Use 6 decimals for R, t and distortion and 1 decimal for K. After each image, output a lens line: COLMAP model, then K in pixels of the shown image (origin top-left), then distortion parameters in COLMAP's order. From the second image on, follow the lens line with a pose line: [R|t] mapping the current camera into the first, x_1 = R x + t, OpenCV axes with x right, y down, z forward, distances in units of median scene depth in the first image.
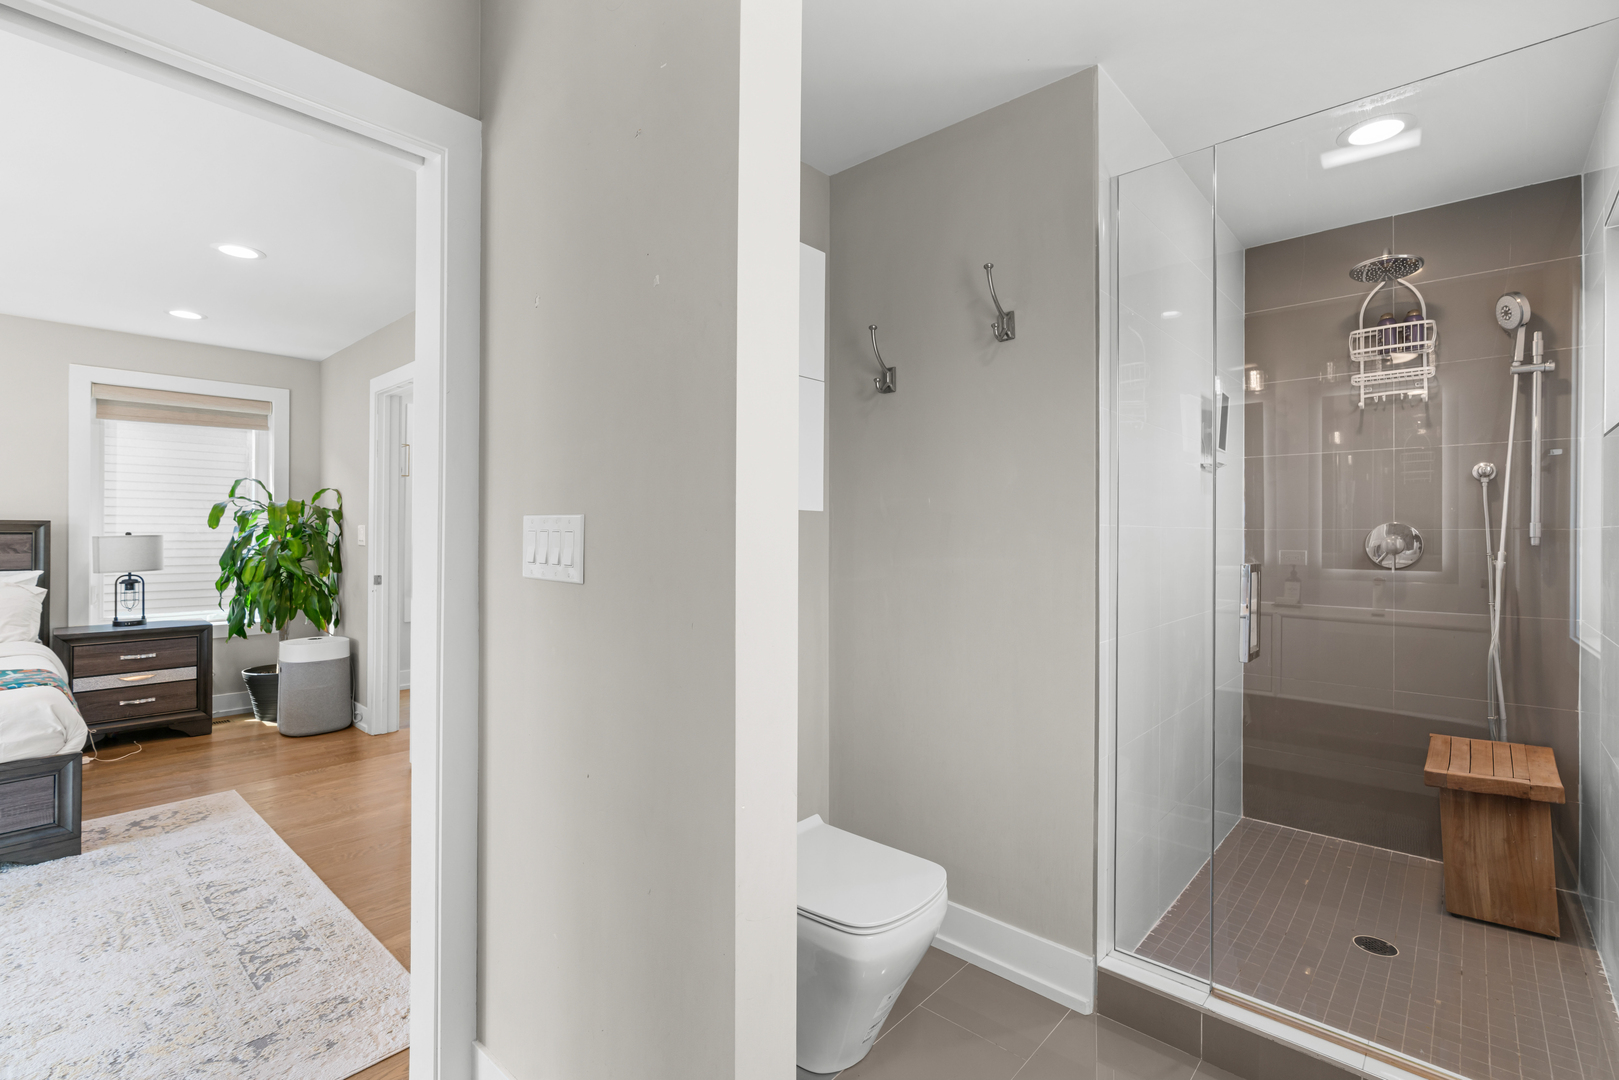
lens RADIAL K [[746.2, 0, 812.1], [0, 746.2, 533.7], [0, 0, 1]] dist [-0.010822, 0.003082]
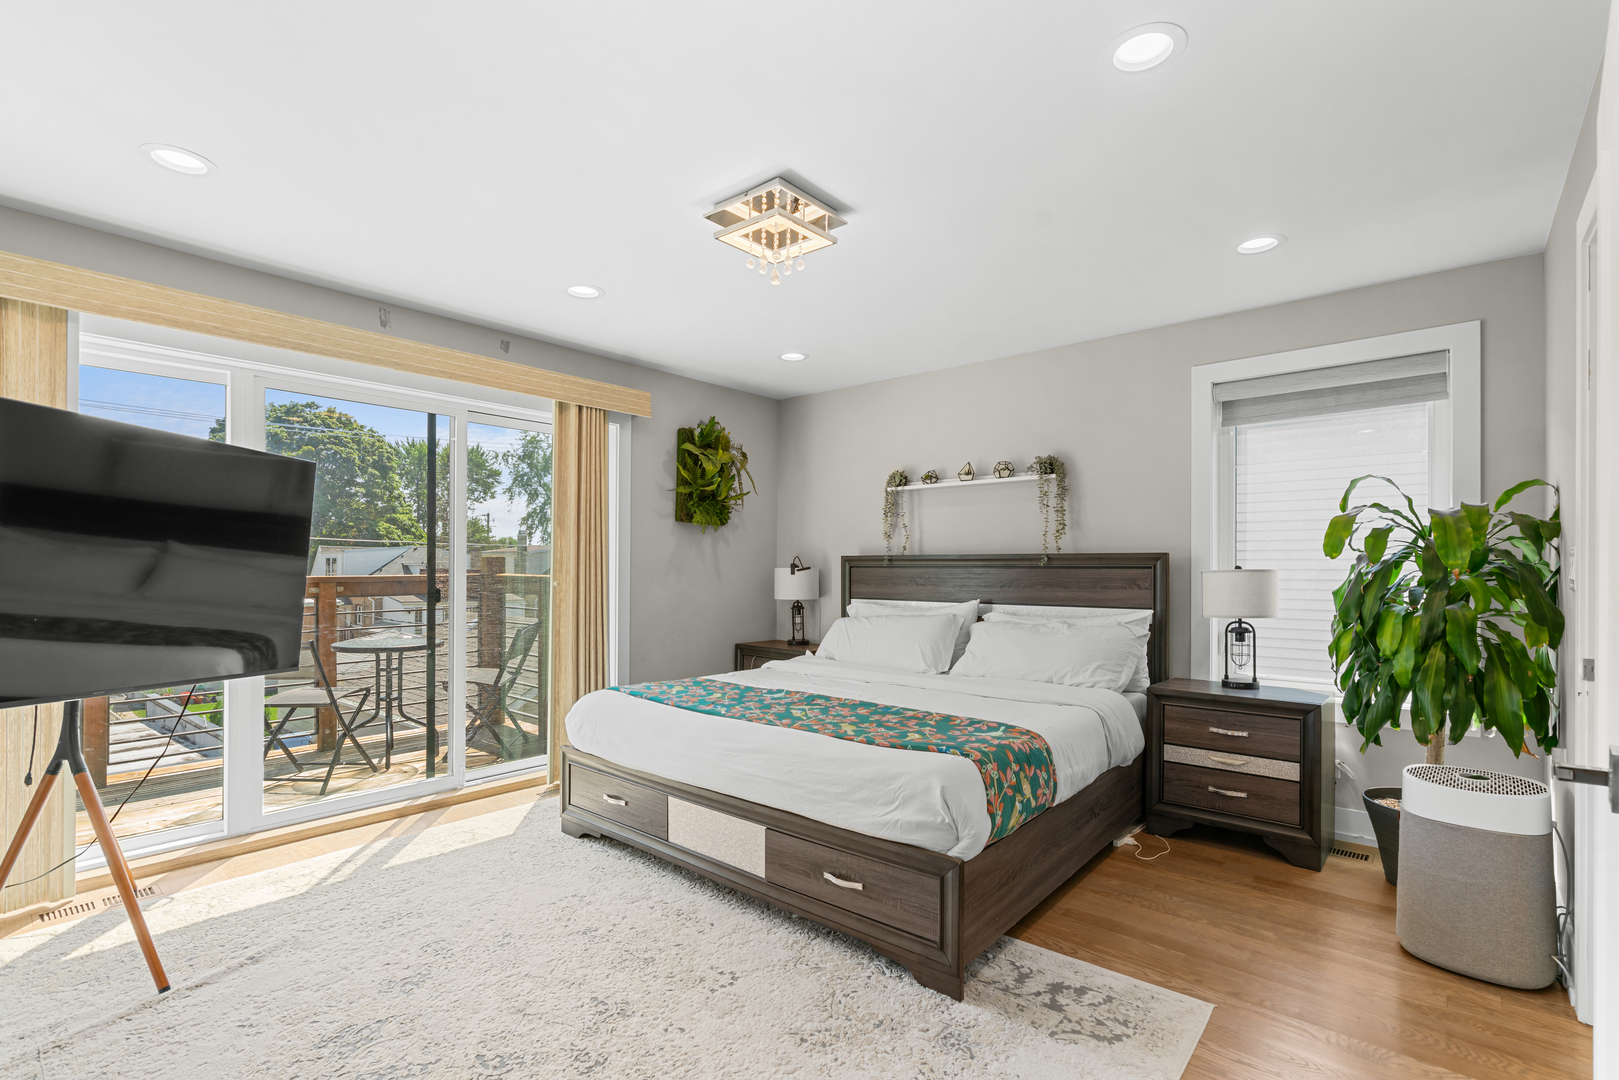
lens RADIAL K [[746.2, 0, 835.6], [0, 746.2, 568.7], [0, 0, 1]] dist [-0.010822, 0.003082]
pose [[0.040179, -0.009598, -0.999146, -0.170308], [-0.003649, 0.999946, -0.009752, 0.010228], [0.999186, 0.004037, 0.040141, 0.552203]]
